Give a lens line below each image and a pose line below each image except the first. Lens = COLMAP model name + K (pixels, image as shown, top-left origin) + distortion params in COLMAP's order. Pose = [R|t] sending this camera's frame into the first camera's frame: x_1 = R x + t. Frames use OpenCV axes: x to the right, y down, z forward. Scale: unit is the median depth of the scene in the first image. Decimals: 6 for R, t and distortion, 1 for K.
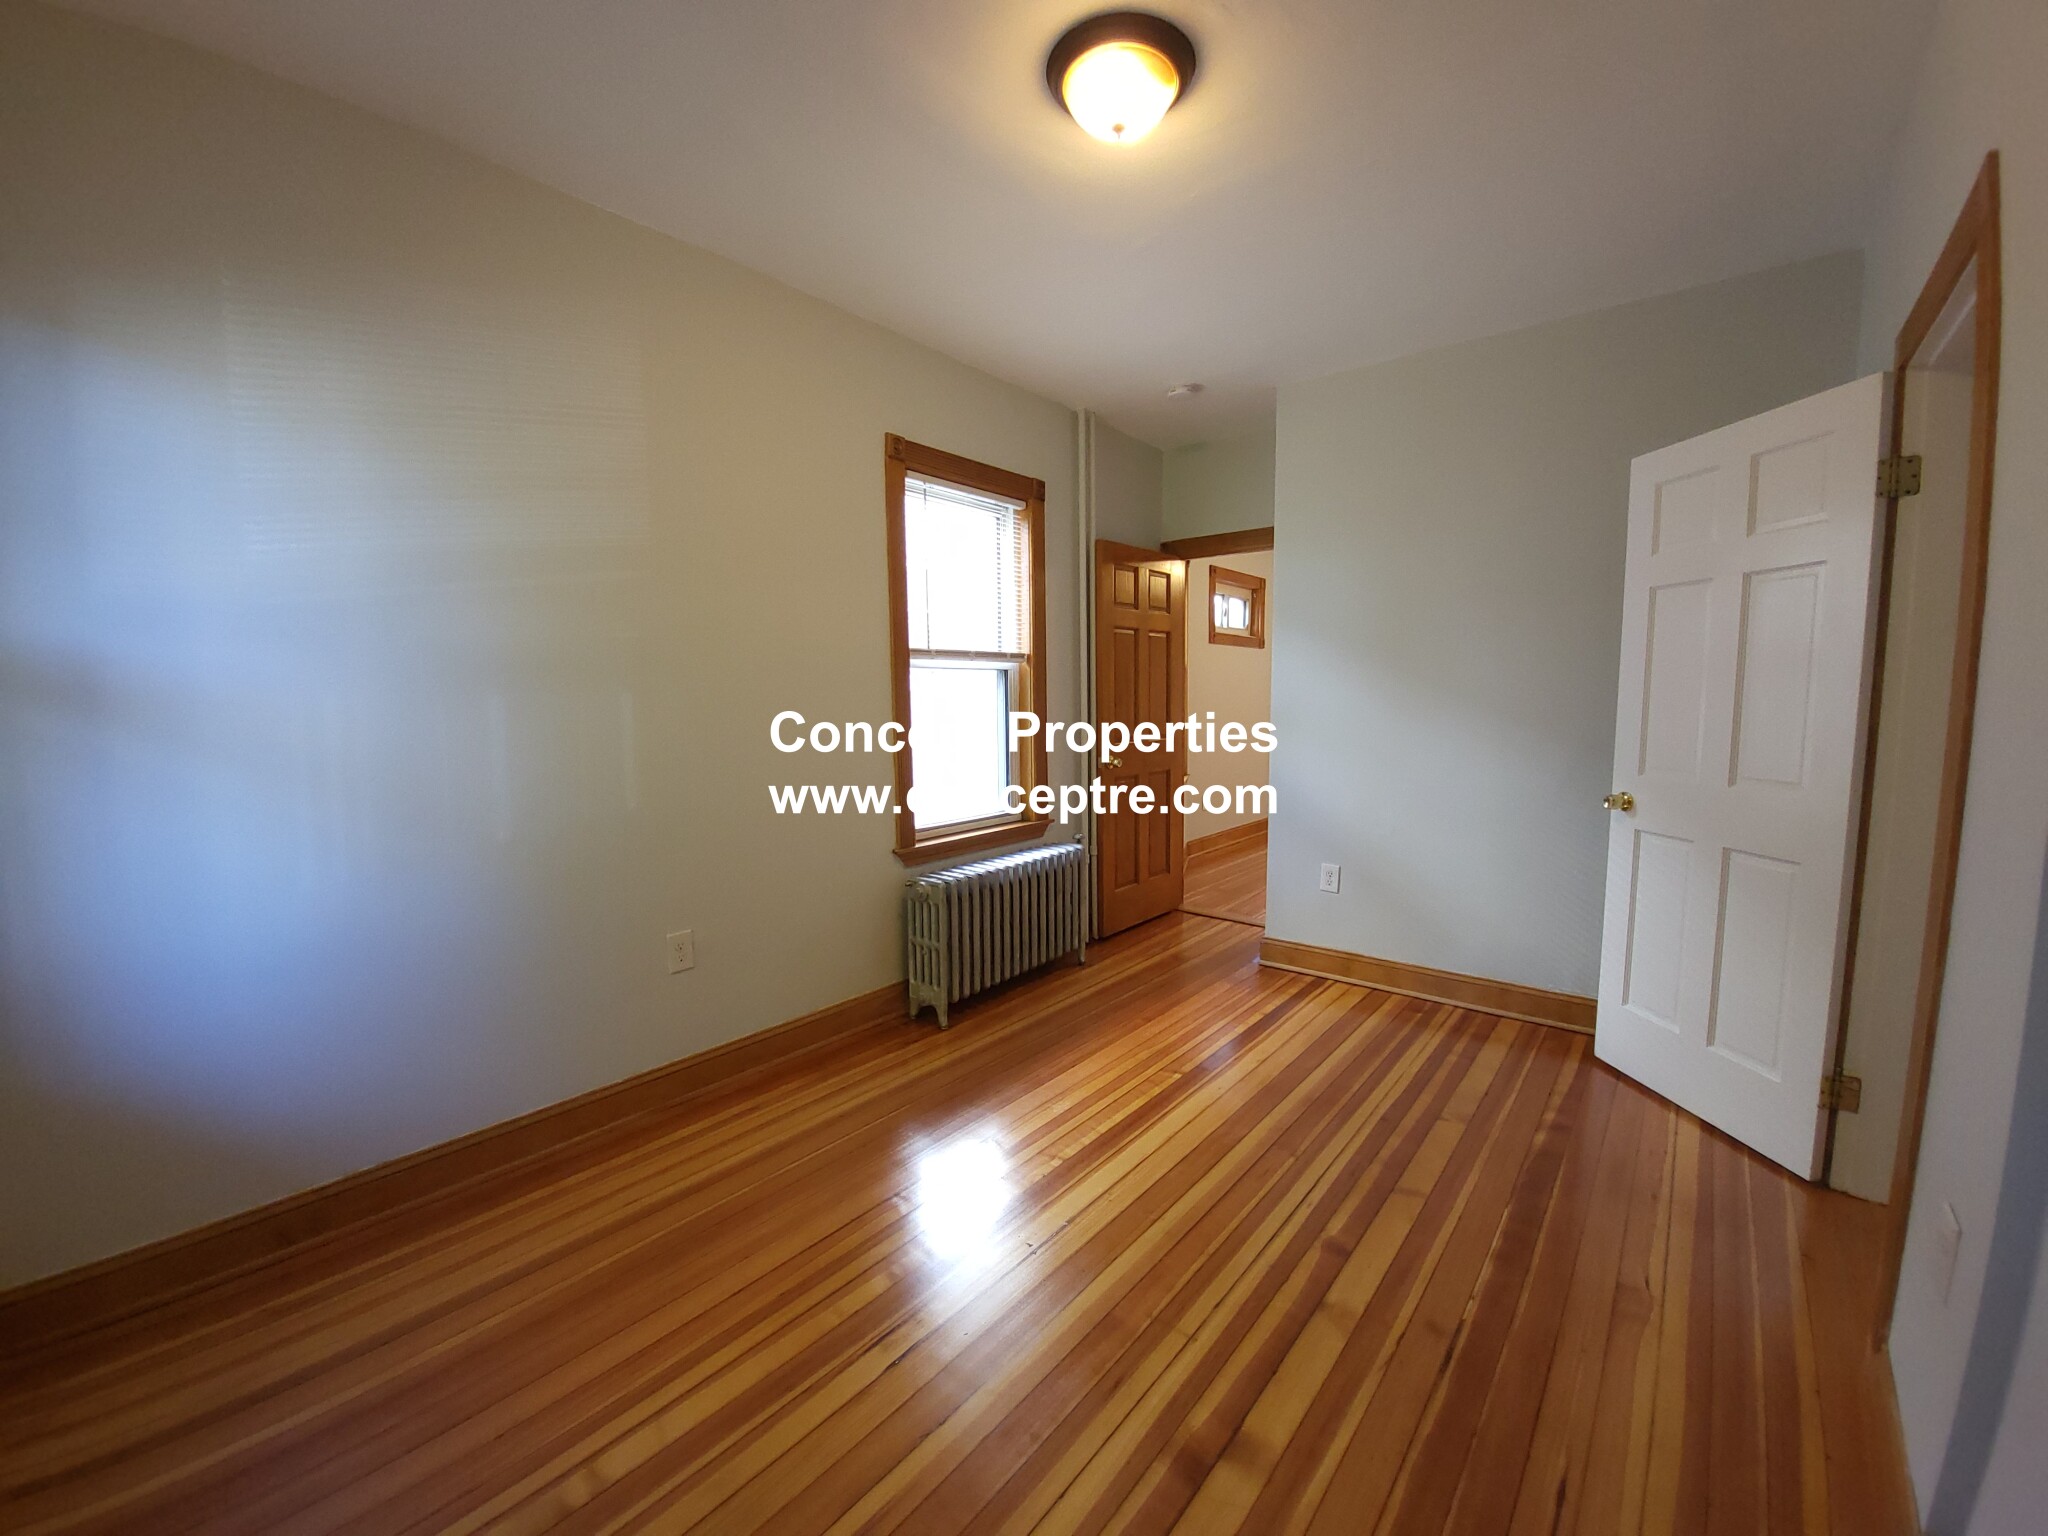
lens RADIAL K [[807.2, 0, 1039.7], [0, 807.2, 777.1], [0, 0, 1]] dist [-0.000597, -0.011439]
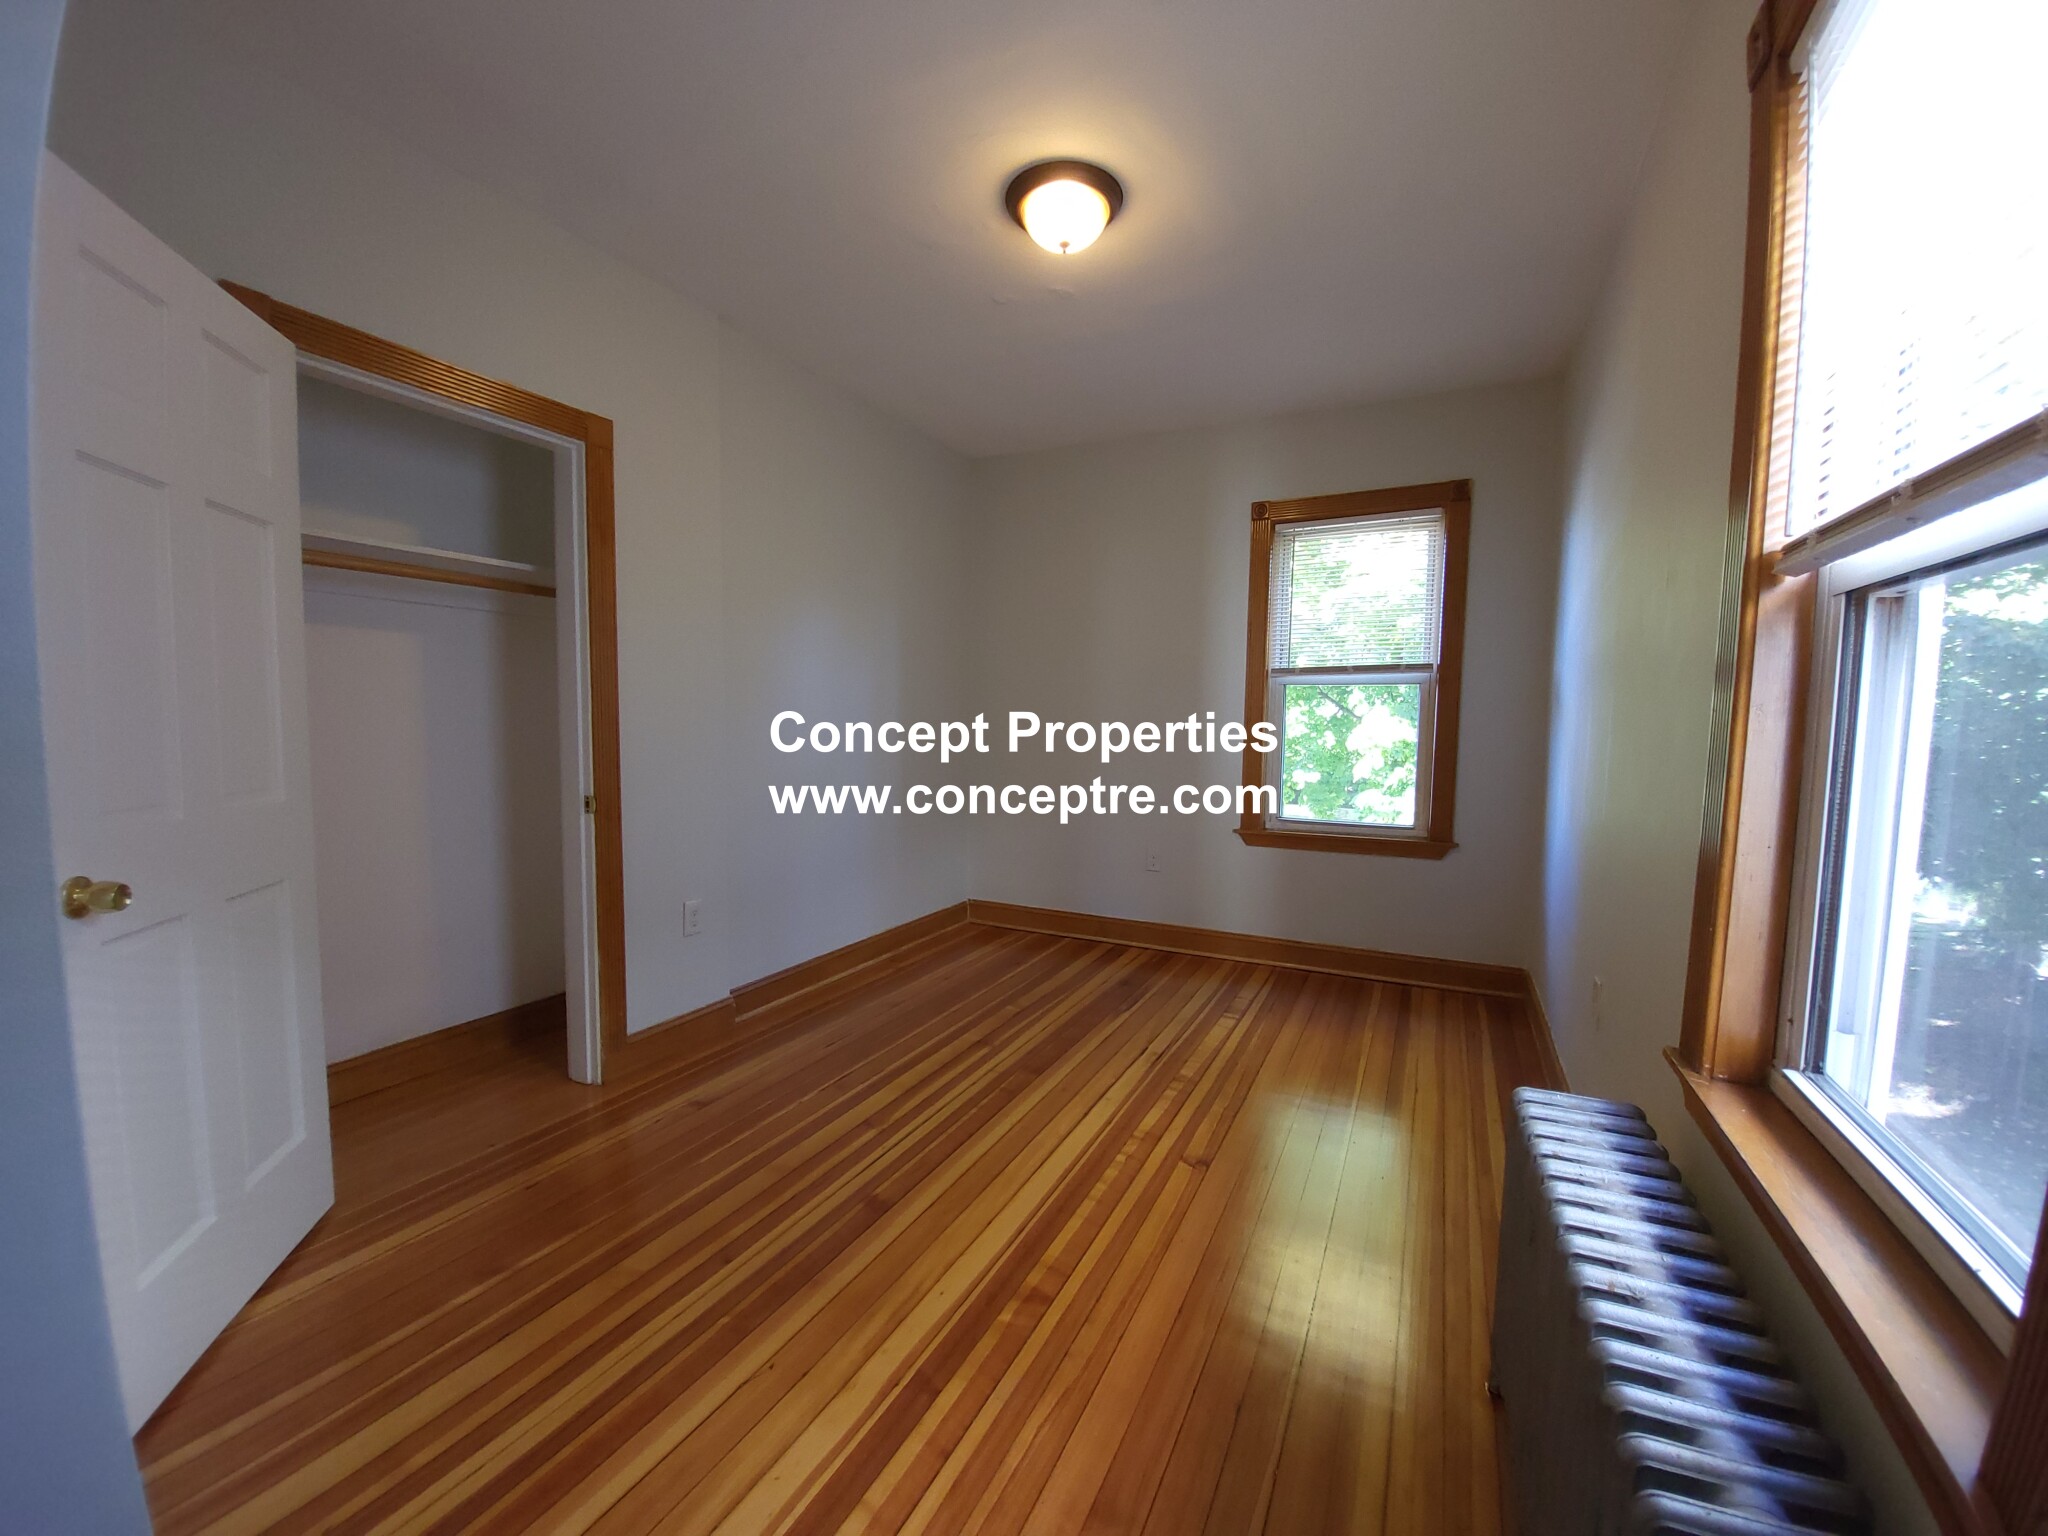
lens RADIAL K [[807.2, 0, 1039.7], [0, 807.2, 777.1], [0, 0, 1]] dist [-0.000597, -0.011439]
pose [[-0.974053, 0.010100, -0.226094, 0.365177], [-0.031294, 0.983397, 0.178748, -0.178395], [0.224145, 0.181186, -0.957565, 1.997056]]
